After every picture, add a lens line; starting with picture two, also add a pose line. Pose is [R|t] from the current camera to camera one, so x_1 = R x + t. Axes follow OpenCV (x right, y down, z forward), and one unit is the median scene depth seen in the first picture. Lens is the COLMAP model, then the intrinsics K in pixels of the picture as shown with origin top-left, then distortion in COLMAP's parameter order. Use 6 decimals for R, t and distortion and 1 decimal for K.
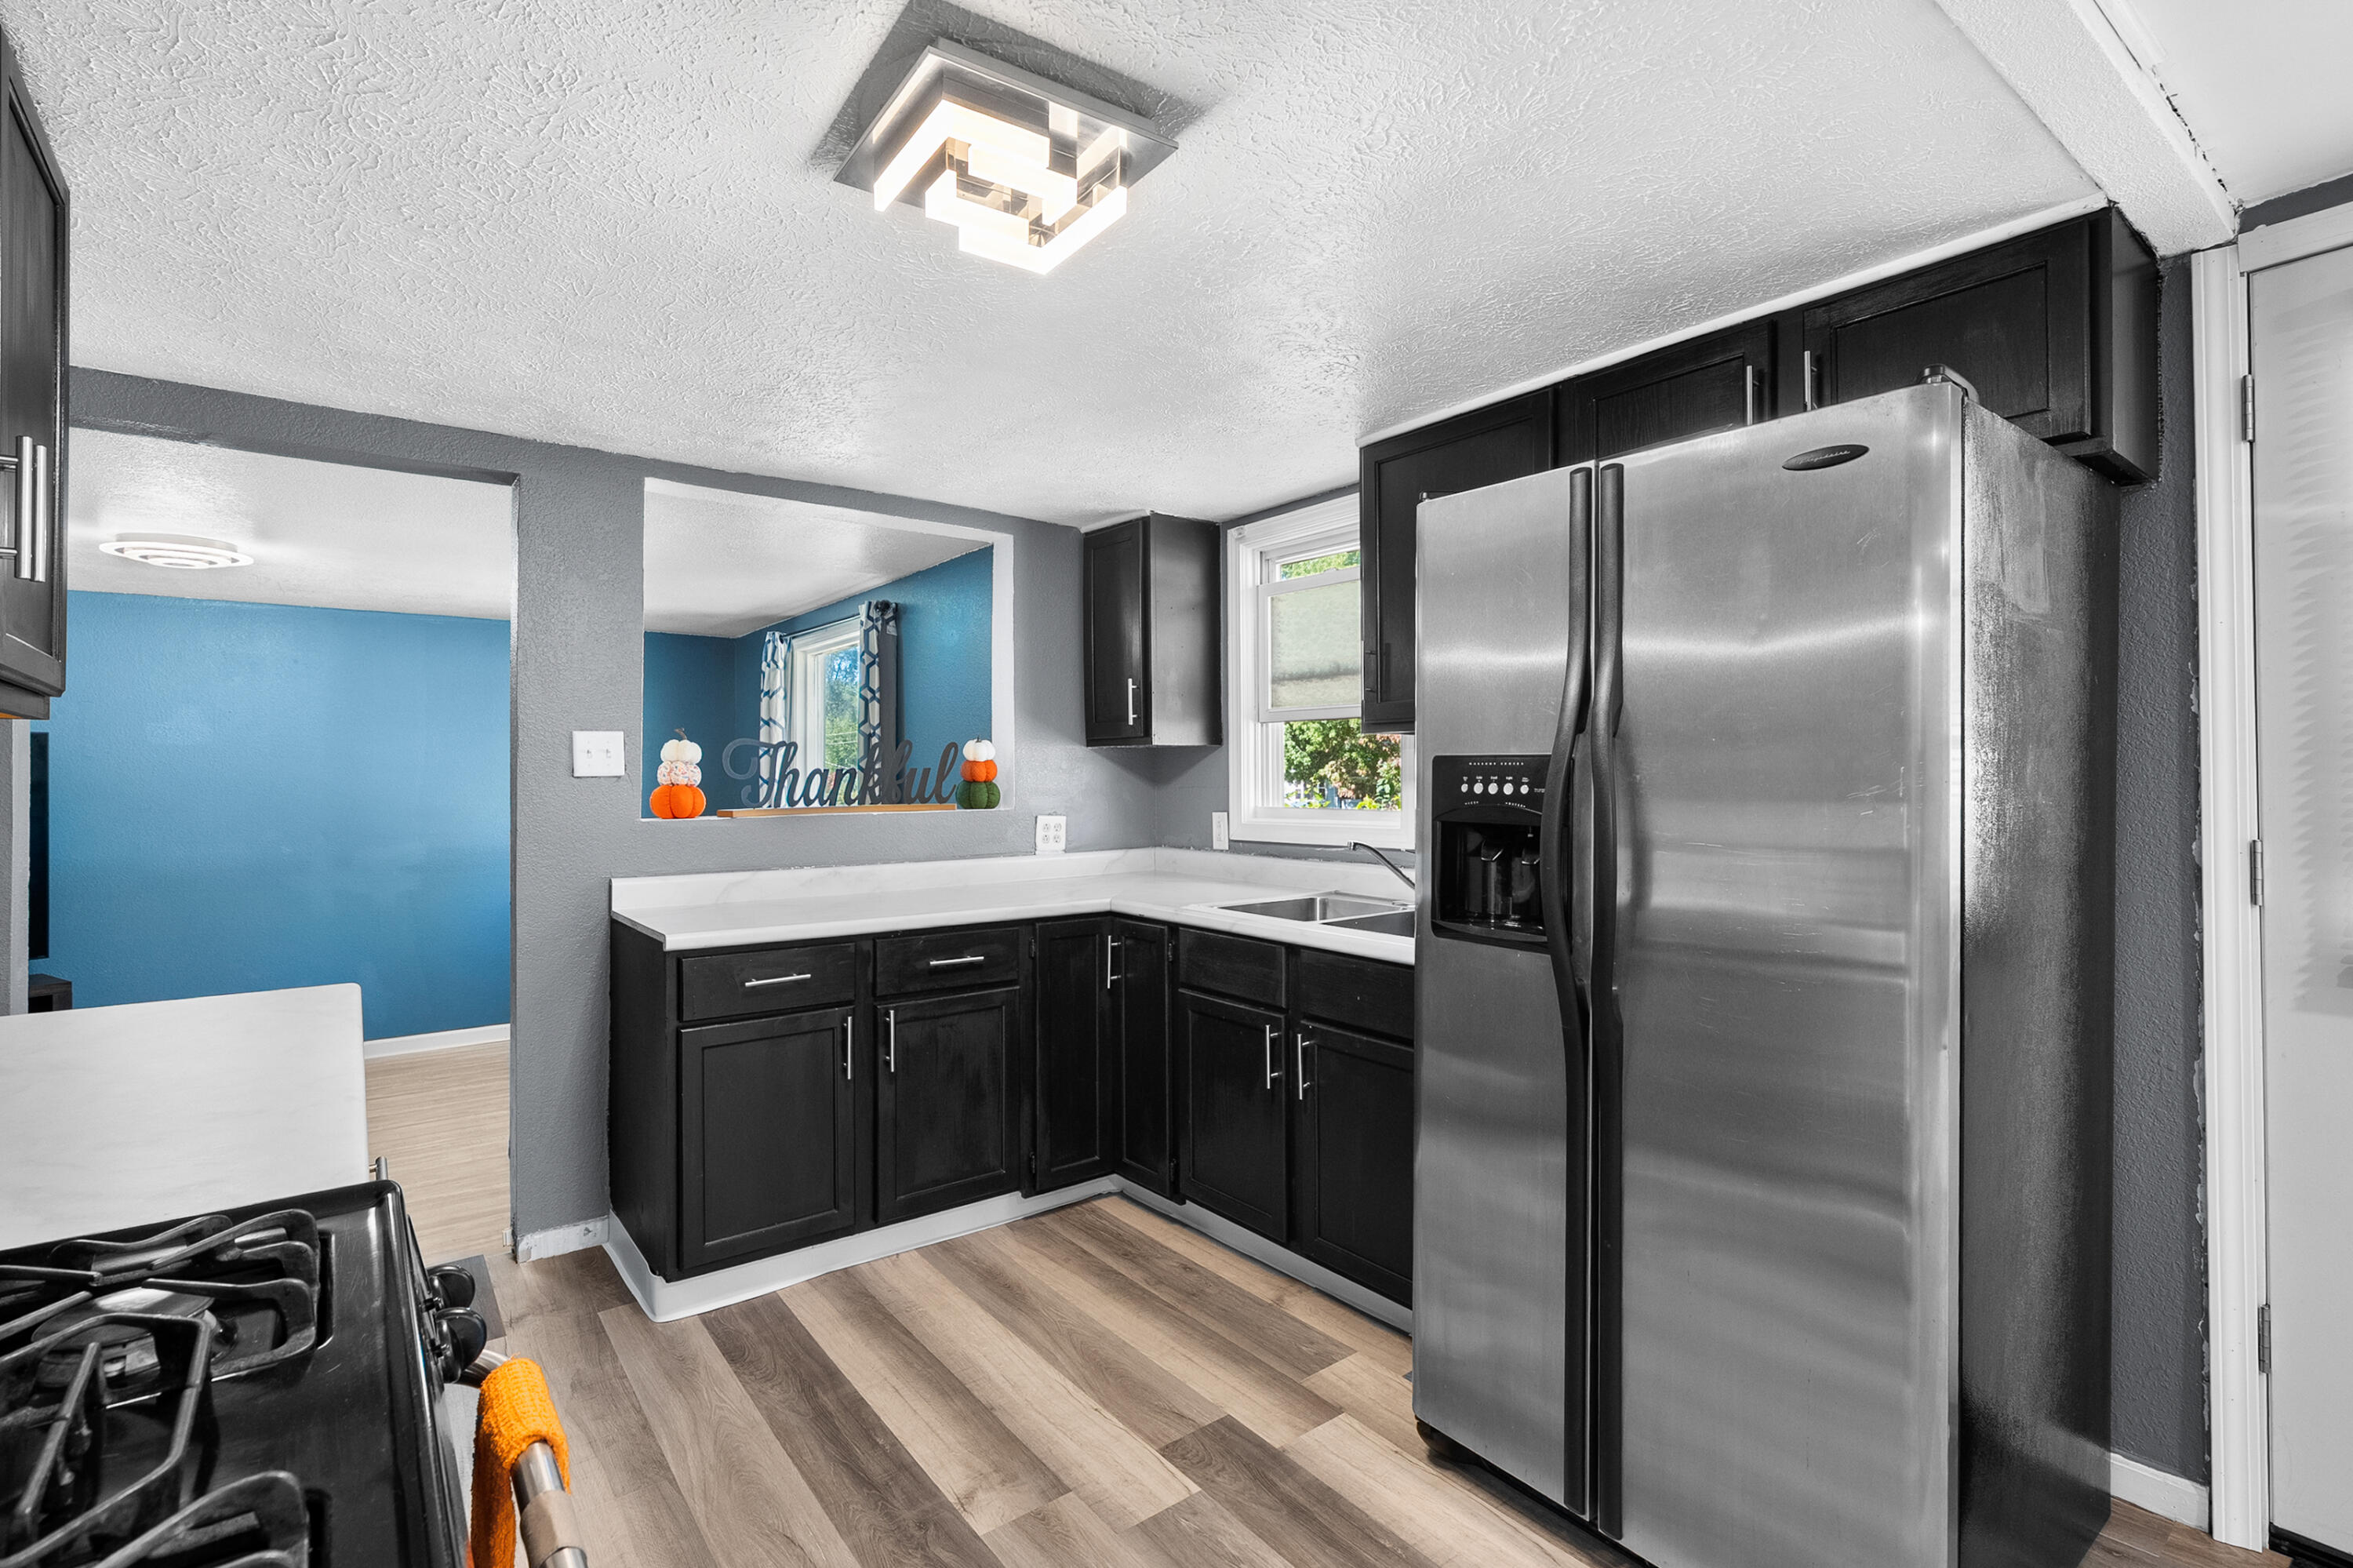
lens RADIAL K [[1082.0, 0, 1174.0], [0, 1082.0, 771.7], [0, 0, 1]] dist [-0.009578, 0.002538]
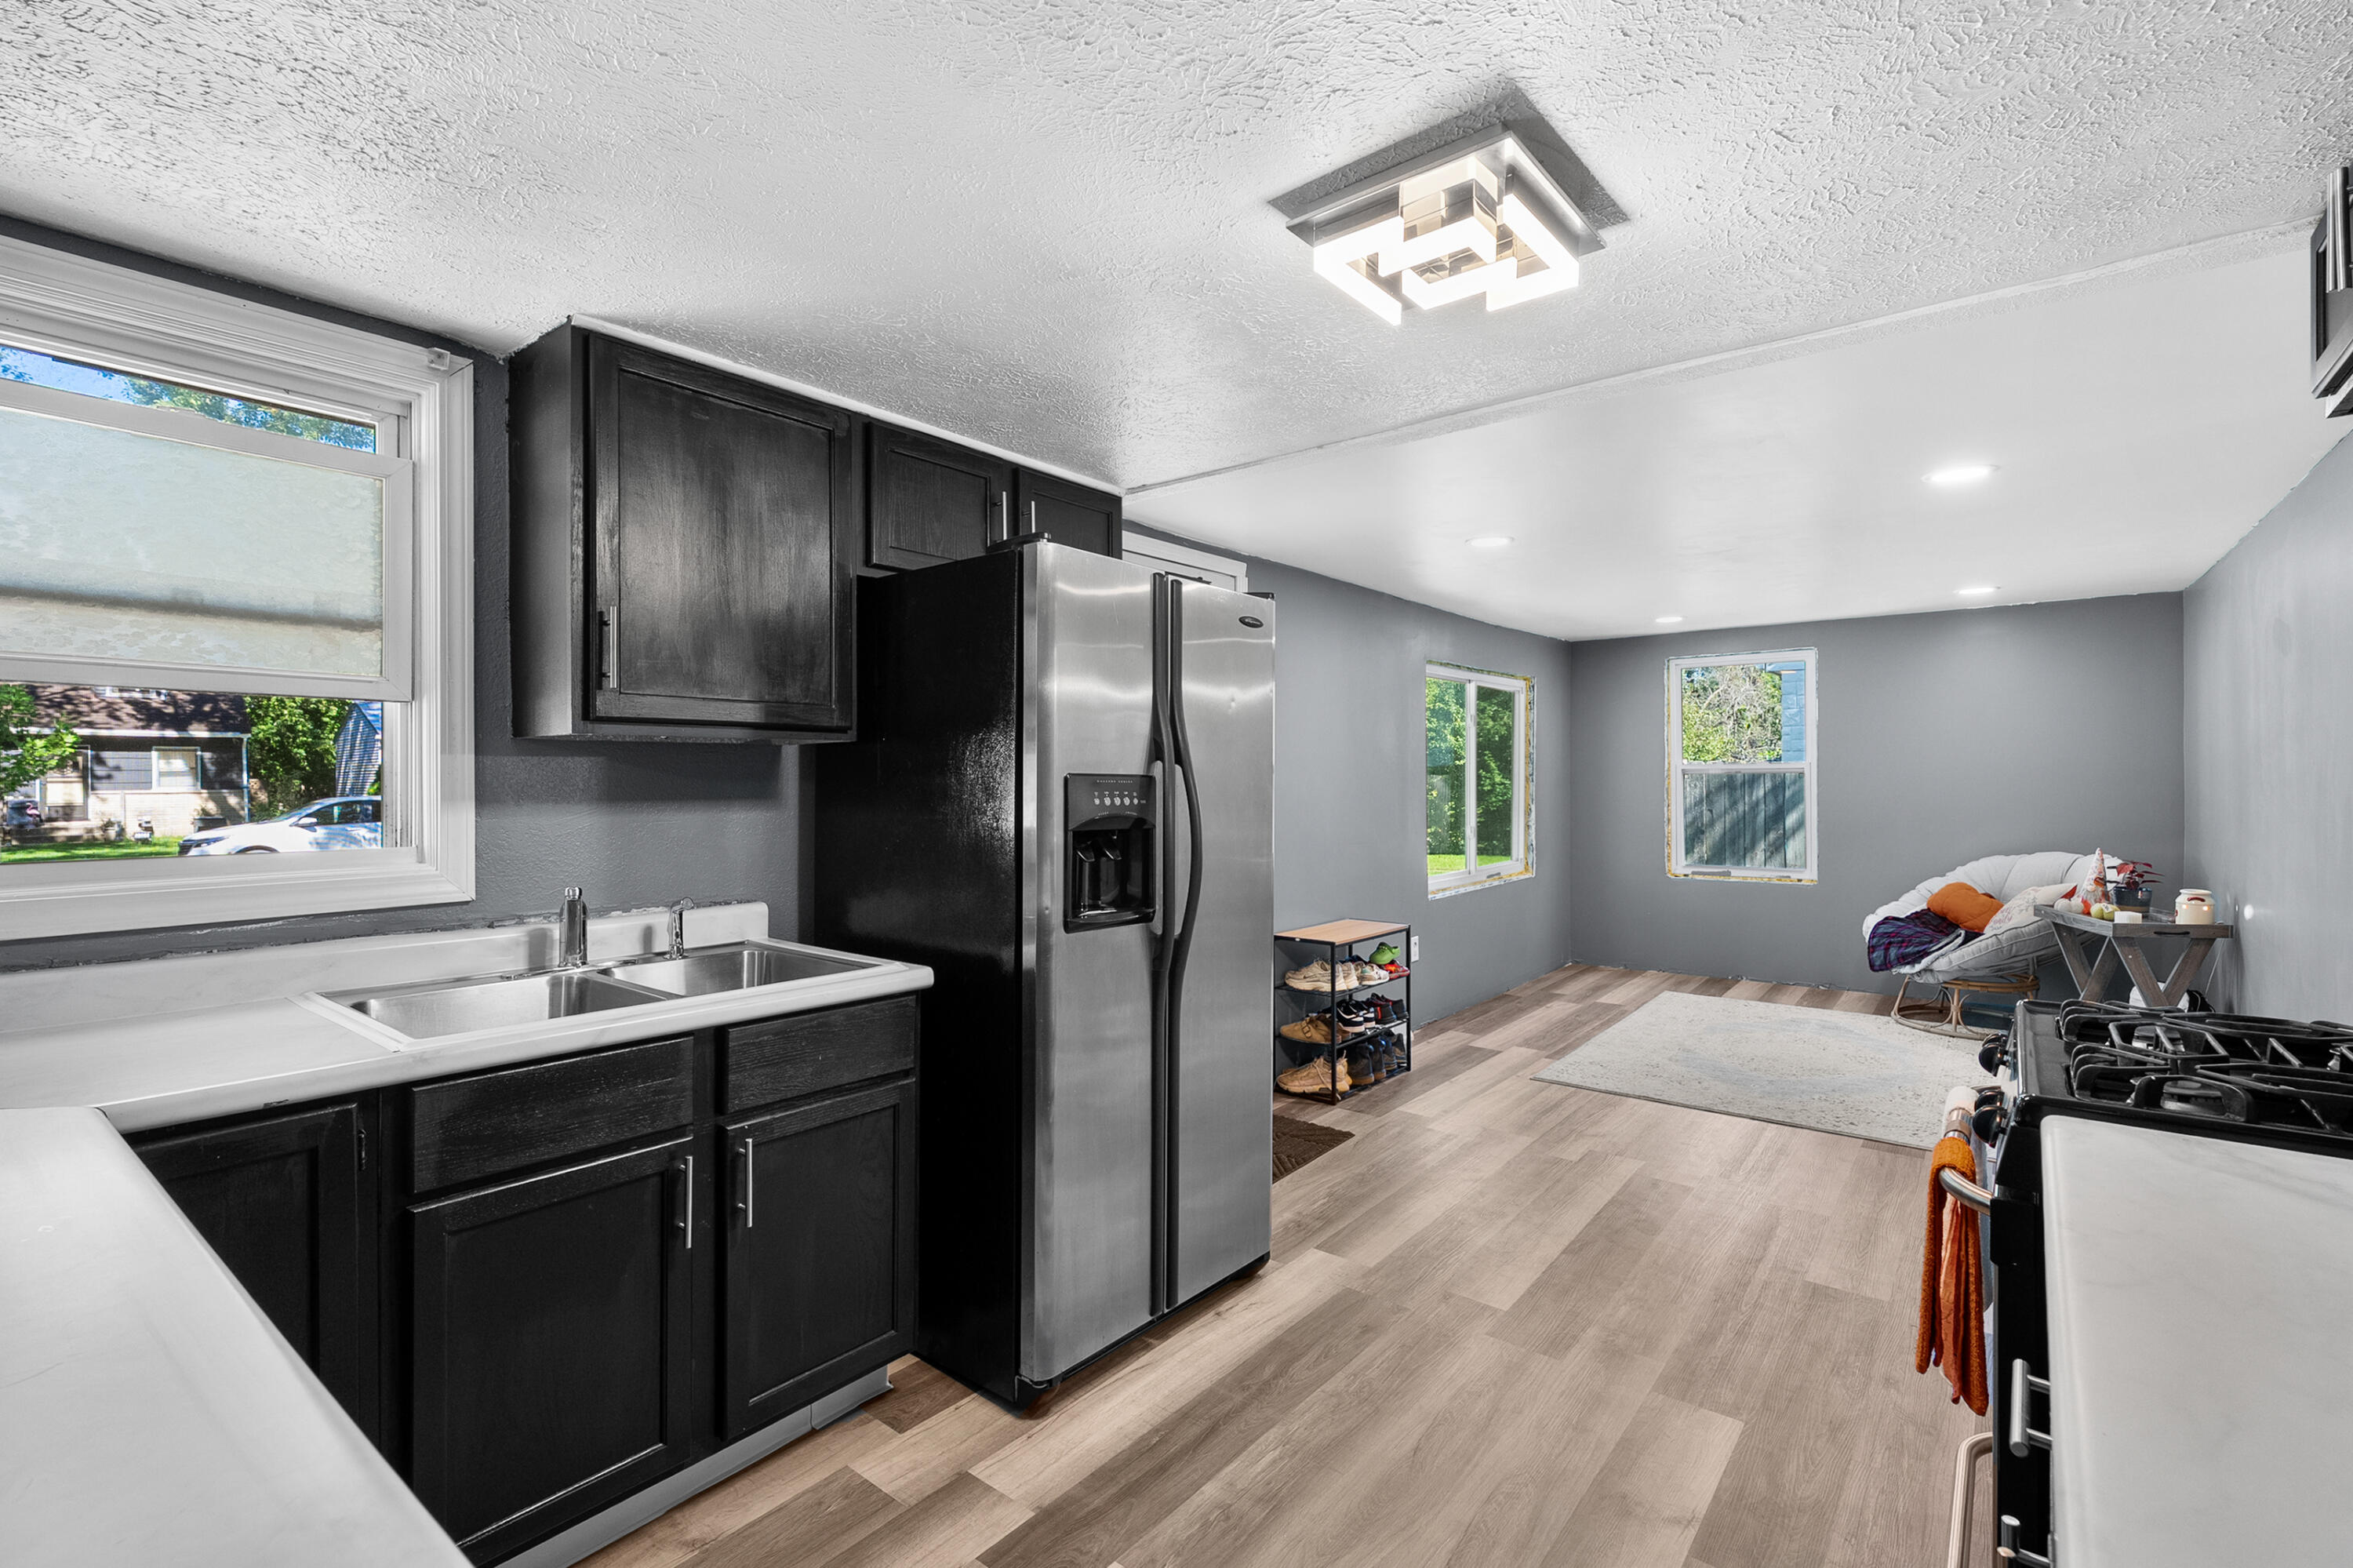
lens RADIAL K [[1082.0, 0, 1152.9], [0, 1082.0, 786.8], [0, 0, 1]] dist [-0.009578, 0.002538]
pose [[-0.238796, 0.000794, 0.971069, -0.609502], [-0.000324, 1.000000, -0.000898, -0.000208], [-0.971070, -0.000529, -0.238796, 0.821590]]
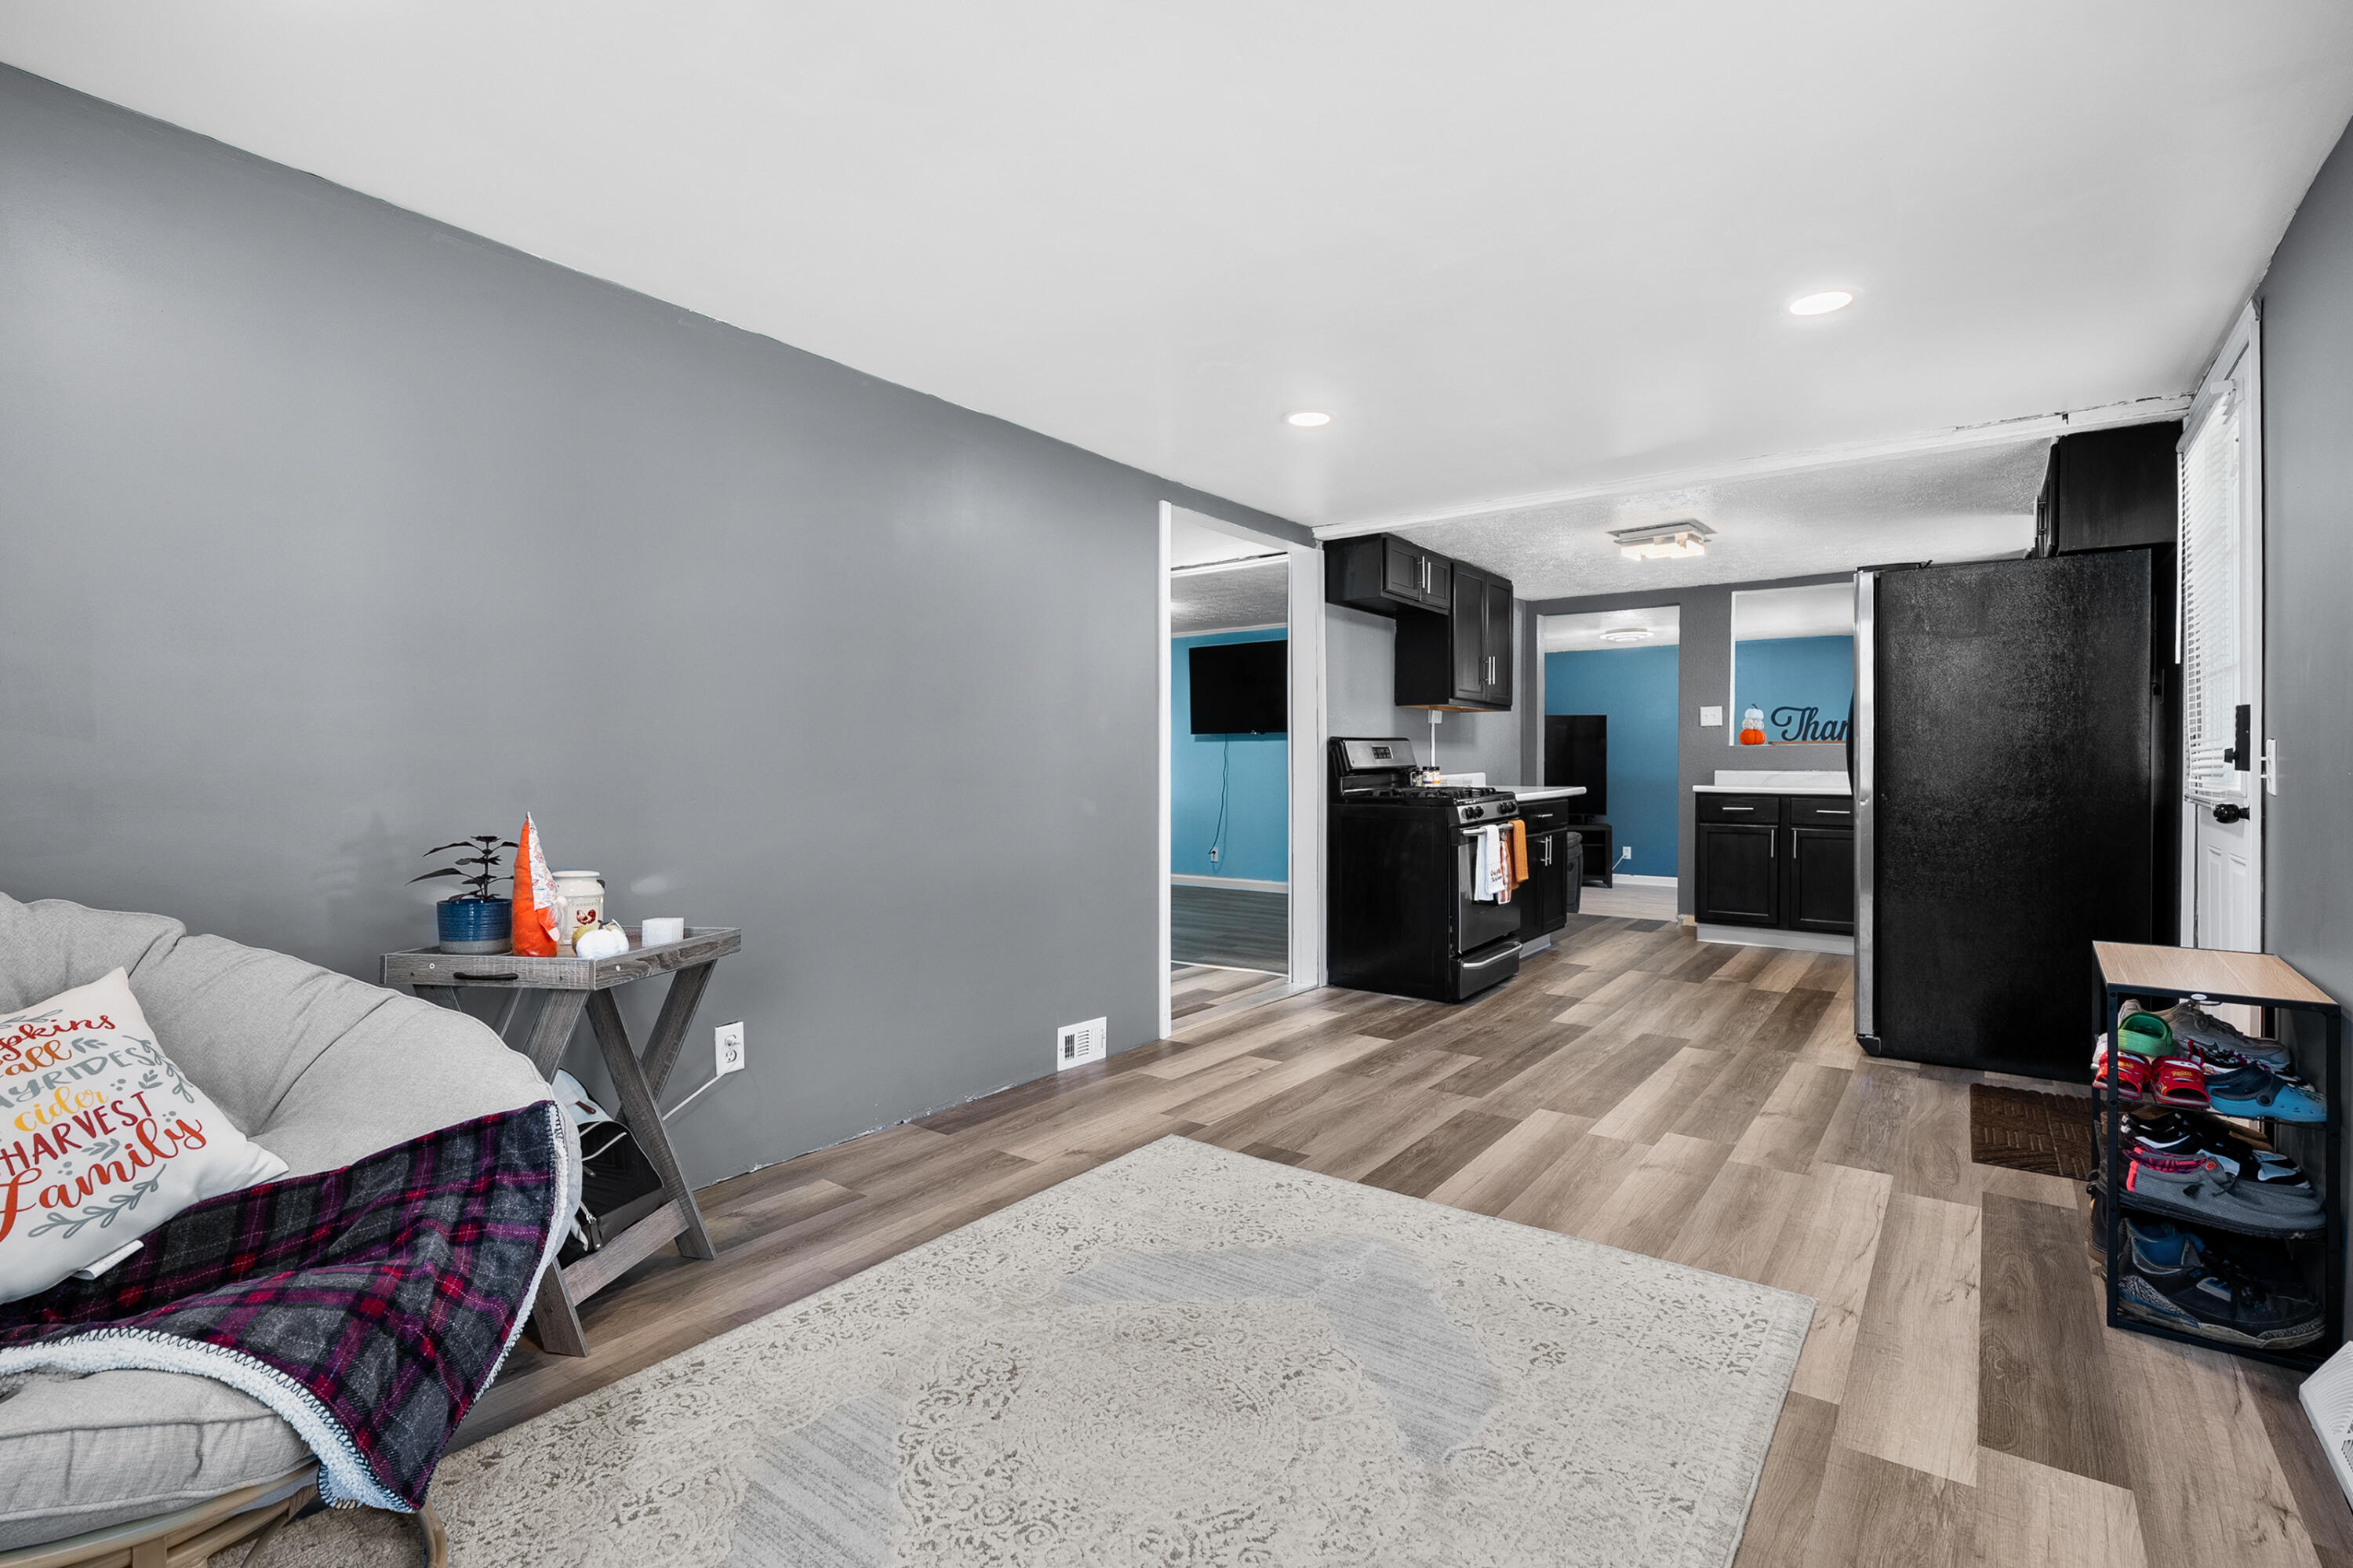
lens RADIAL K [[1082.0, 0, 1200.3], [0, 1082.0, 776.1], [0, 0, 1]] dist [-0.009578, 0.002538]
pose [[0.283270, 0.021509, -0.958799, 1.397149], [0.004560, 0.999707, 0.023774, 0.052936], [0.959030, -0.011107, 0.283088, -0.715094]]
